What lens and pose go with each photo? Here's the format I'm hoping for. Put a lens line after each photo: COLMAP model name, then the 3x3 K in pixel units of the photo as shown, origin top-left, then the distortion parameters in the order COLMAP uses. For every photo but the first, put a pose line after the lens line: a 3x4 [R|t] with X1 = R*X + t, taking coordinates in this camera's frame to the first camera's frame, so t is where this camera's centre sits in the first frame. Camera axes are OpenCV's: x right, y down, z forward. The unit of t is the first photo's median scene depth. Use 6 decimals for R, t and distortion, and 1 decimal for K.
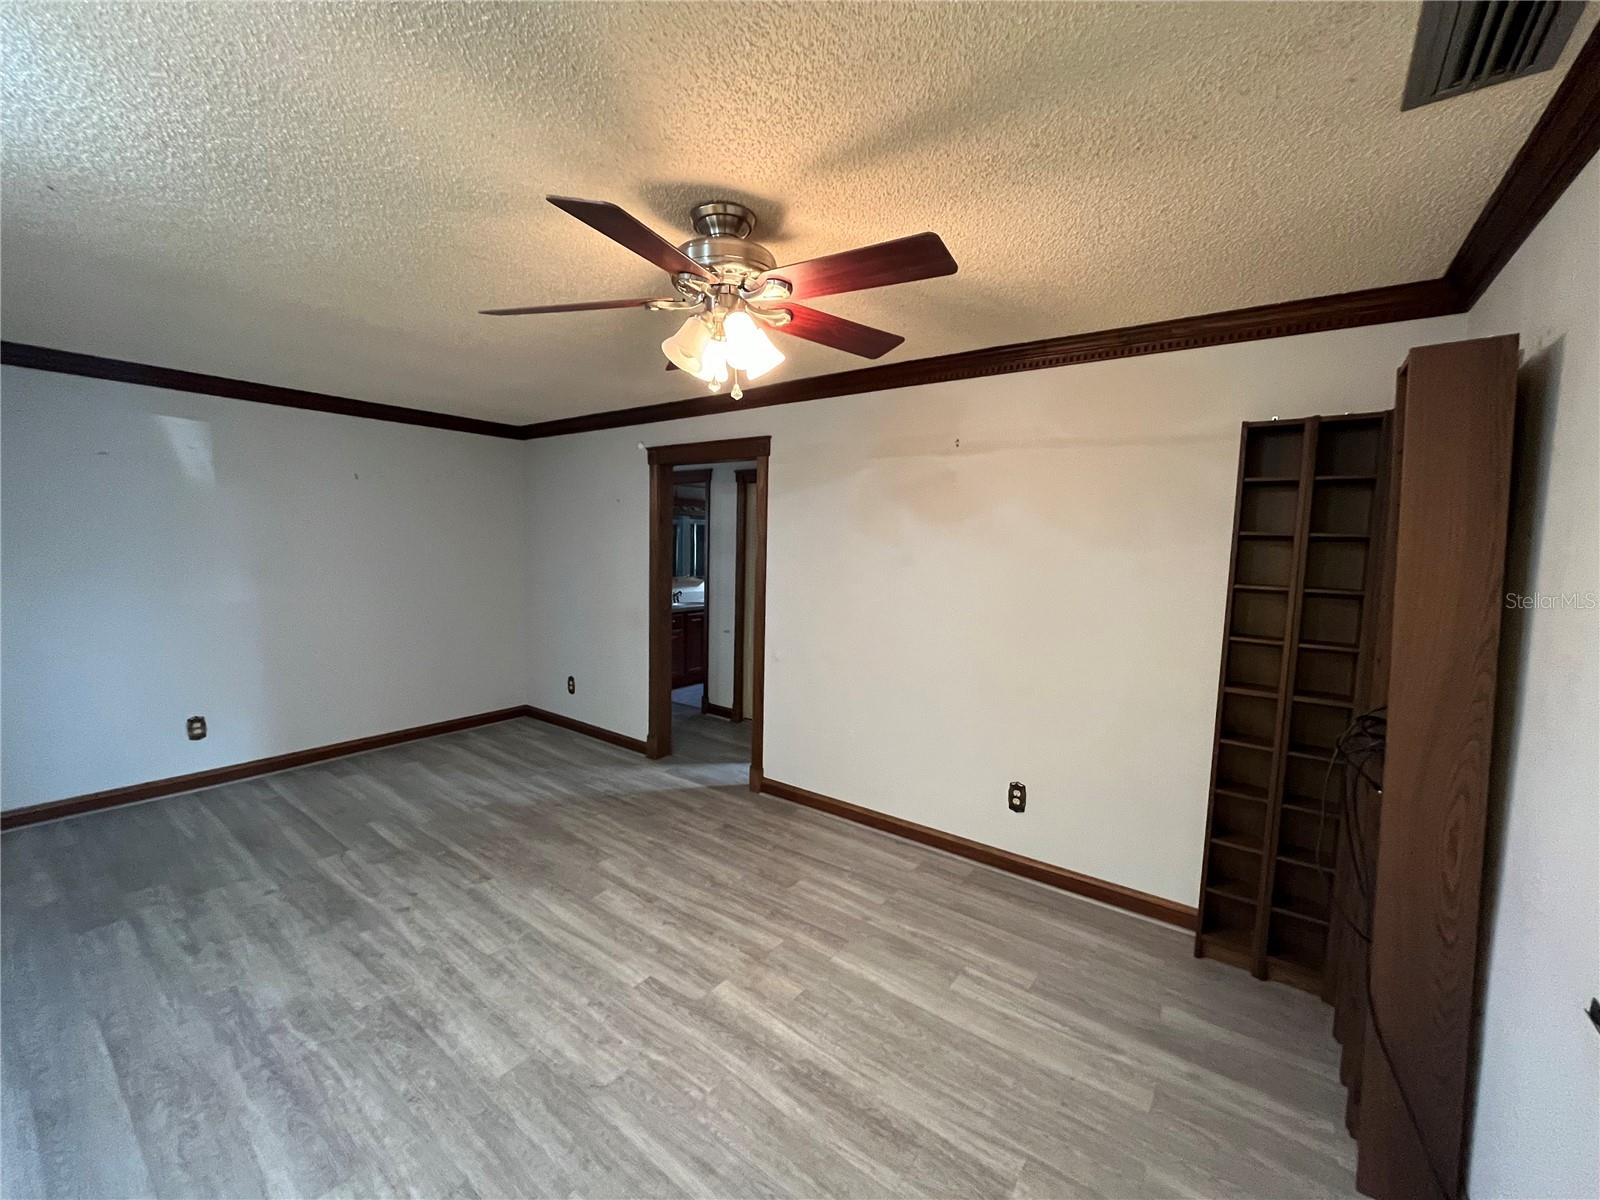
lens RADIAL K [[641.7, 0, 804.0], [0, 641.7, 597.1], [0, 0, 1]] dist [-0.002919, -0.000764]
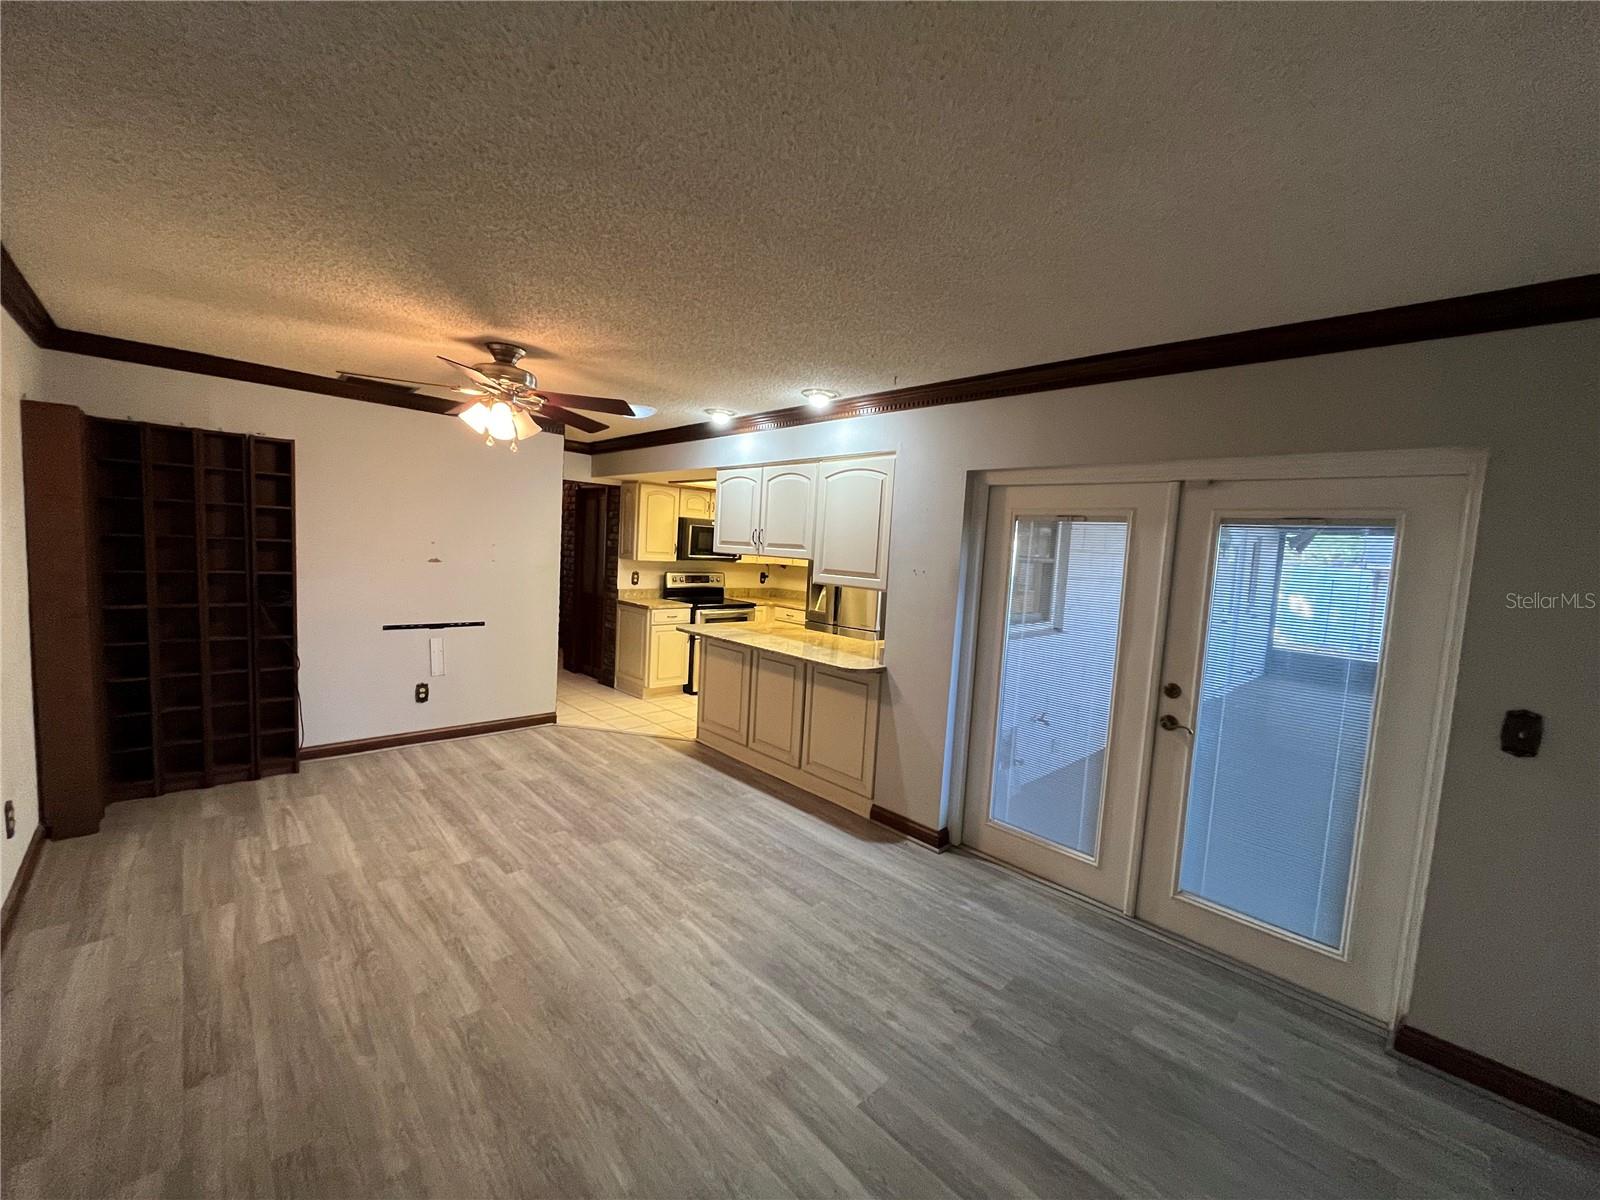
lens RADIAL K [[641.7, 0, 804.0], [0, 641.7, 597.1], [0, 0, 1]] dist [-0.002919, -0.000764]
pose [[-0.983080, -0.090949, 0.159002, -0.923500], [-0.064239, 0.984079, 0.165715, -0.192953], [-0.171542, 0.152697, -0.973271, 1.945717]]
